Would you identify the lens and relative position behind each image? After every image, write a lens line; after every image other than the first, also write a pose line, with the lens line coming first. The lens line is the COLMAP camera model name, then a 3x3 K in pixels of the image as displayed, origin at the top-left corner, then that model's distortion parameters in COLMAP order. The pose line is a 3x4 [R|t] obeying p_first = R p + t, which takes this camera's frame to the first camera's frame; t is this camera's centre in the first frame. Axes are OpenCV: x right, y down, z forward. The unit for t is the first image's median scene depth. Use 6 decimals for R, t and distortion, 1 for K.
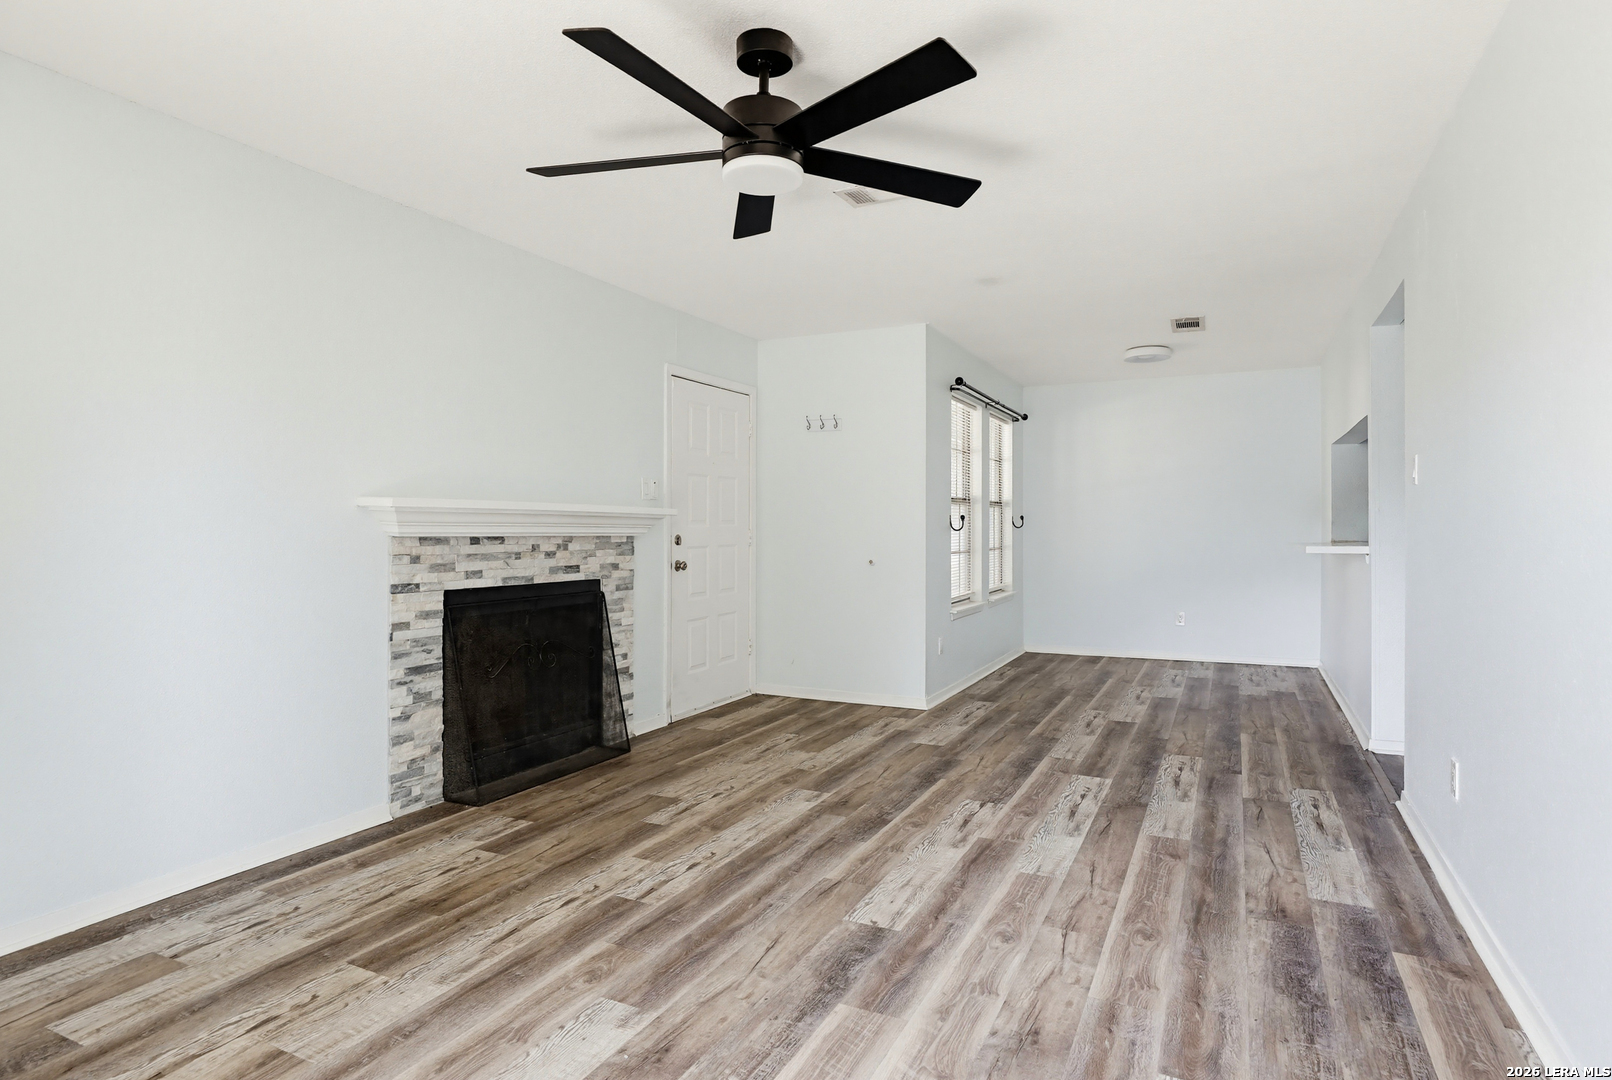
lens RADIAL K [[881.6, 0, 821.9], [0, 881.6, 527.8], [0, 0, 1]] dist [-0.036881, 0.016072]
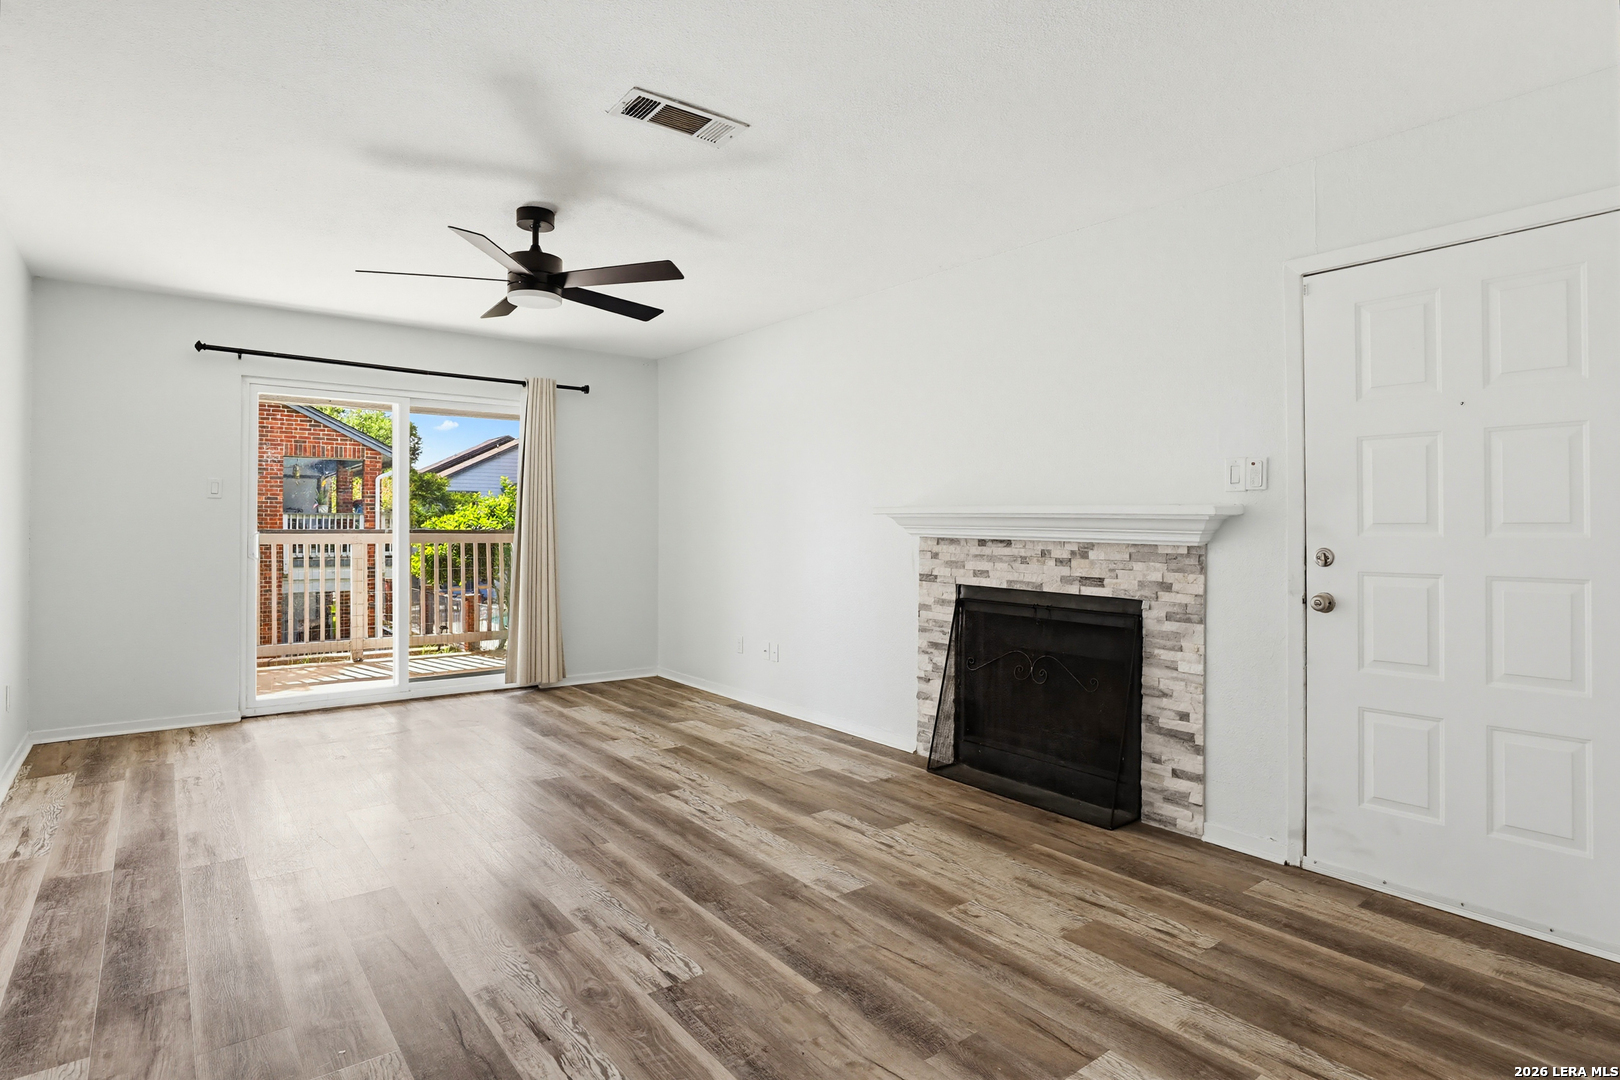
lens RADIAL K [[848.7, 0, 812.8], [0, 848.7, 520.9], [0, 0, 1]] dist [-0.026669, 0.010601]
pose [[-0.446775, -0.009902, -0.894592, 0.684096], [-0.011172, 0.999923, -0.005488, -0.004435], [0.894577, 0.007542, -0.446851, 1.372589]]
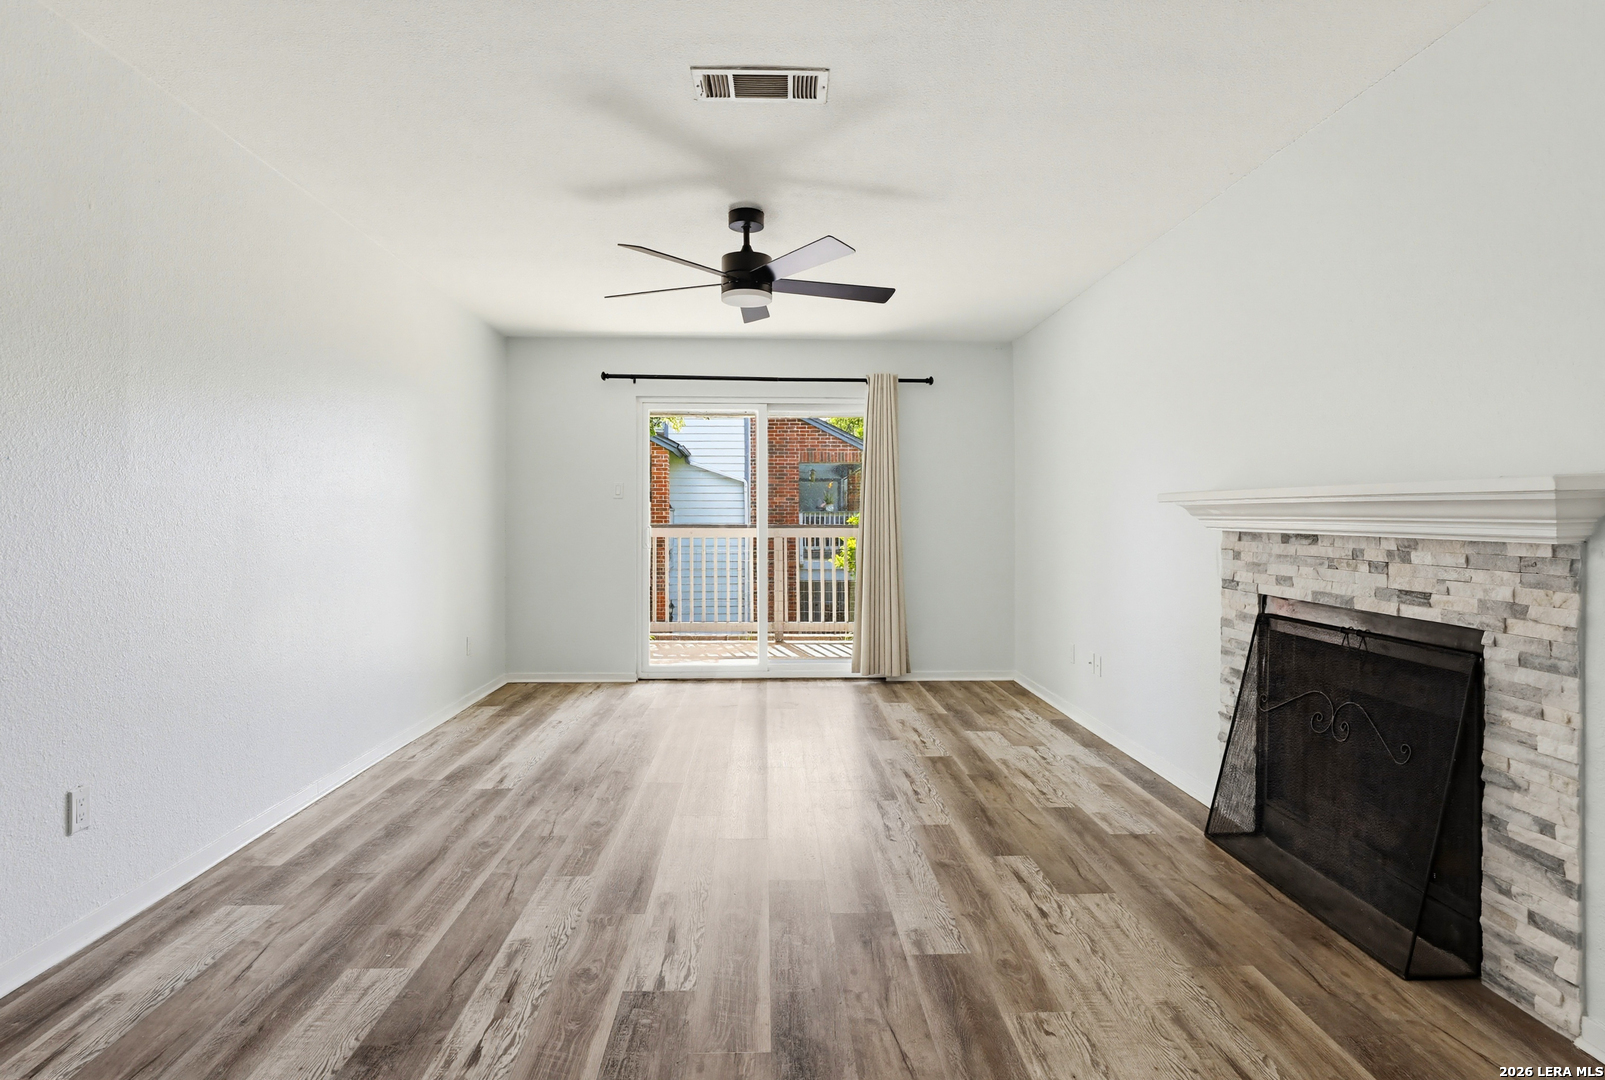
lens RADIAL K [[856.3, 0, 801.0], [0, 856.3, 521.1], [0, 0, 1]] dist [-0.032908, 0.013932]
pose [[-0.882260, -0.003267, -0.470752, 0.377202], [-0.005833, 0.999975, 0.003993, -0.001530], [0.470727, 0.006269, -0.882257, 1.574869]]
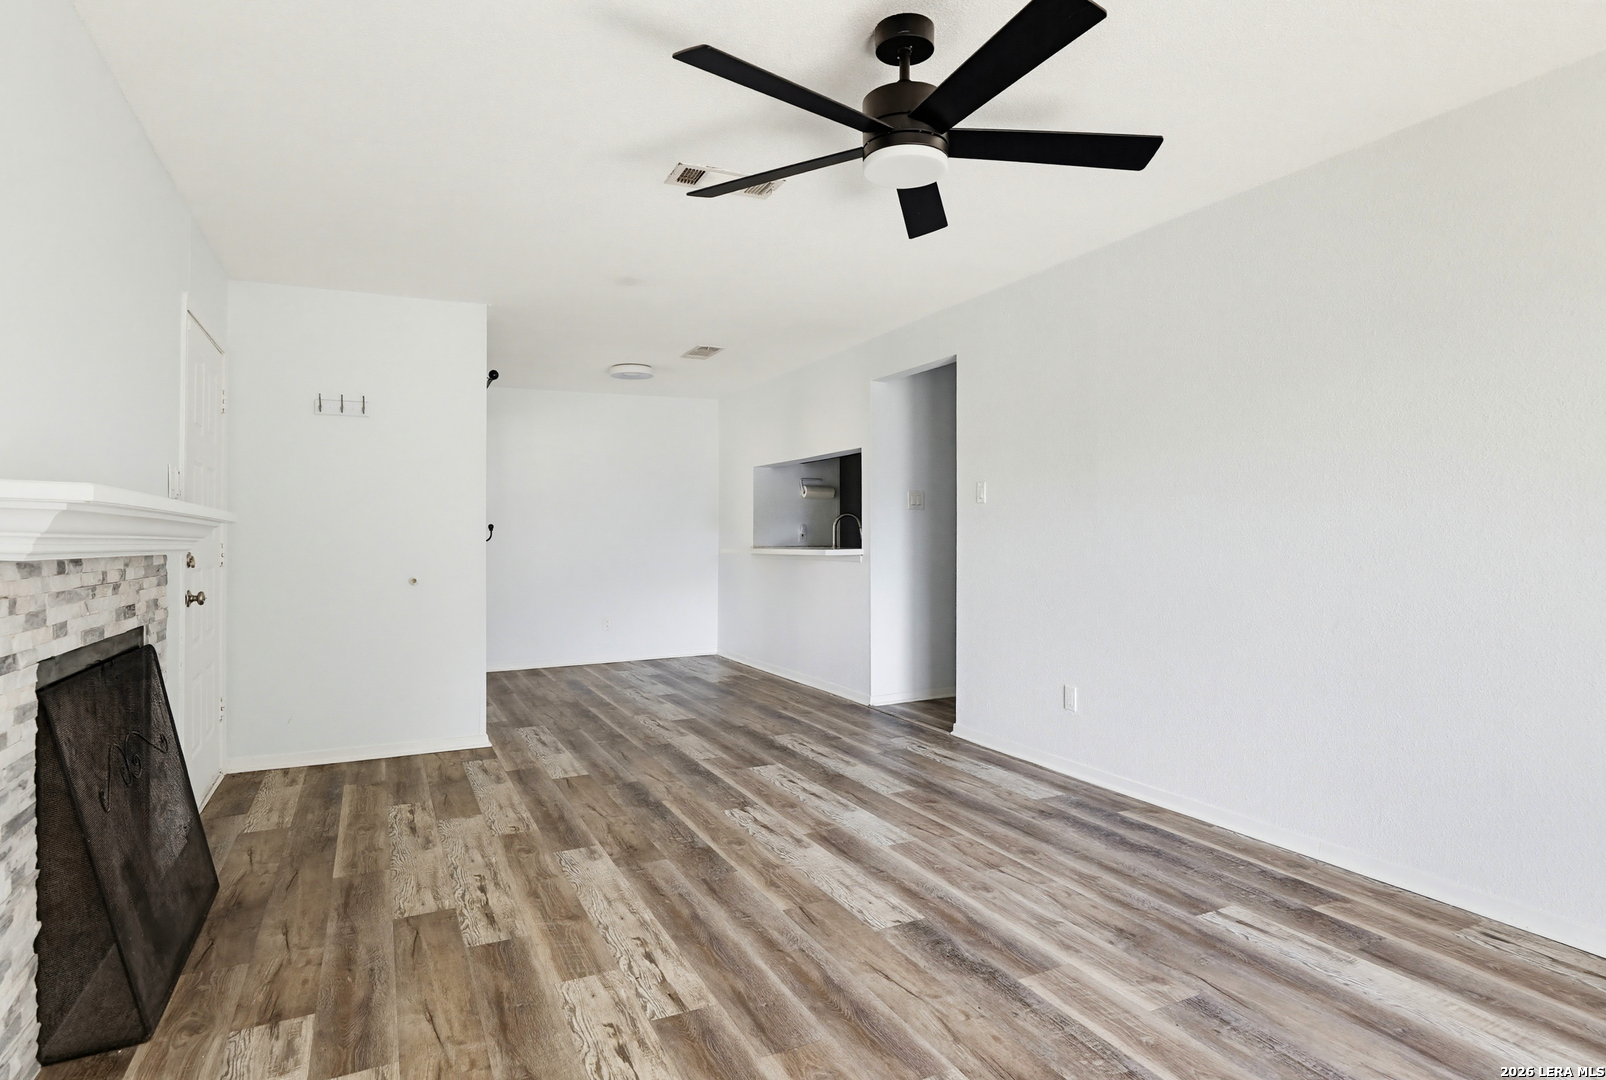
lens RADIAL K [[878.3, 0, 818.8], [0, 878.3, 527.8], [0, 0, 1]] dist [-0.036881, 0.016072]
pose [[0.603405, 0.000128, 0.797435, -0.576814], [0.010150, 0.999918, -0.007840, -0.001228], [-0.797370, 0.012825, 0.603354, 0.323345]]
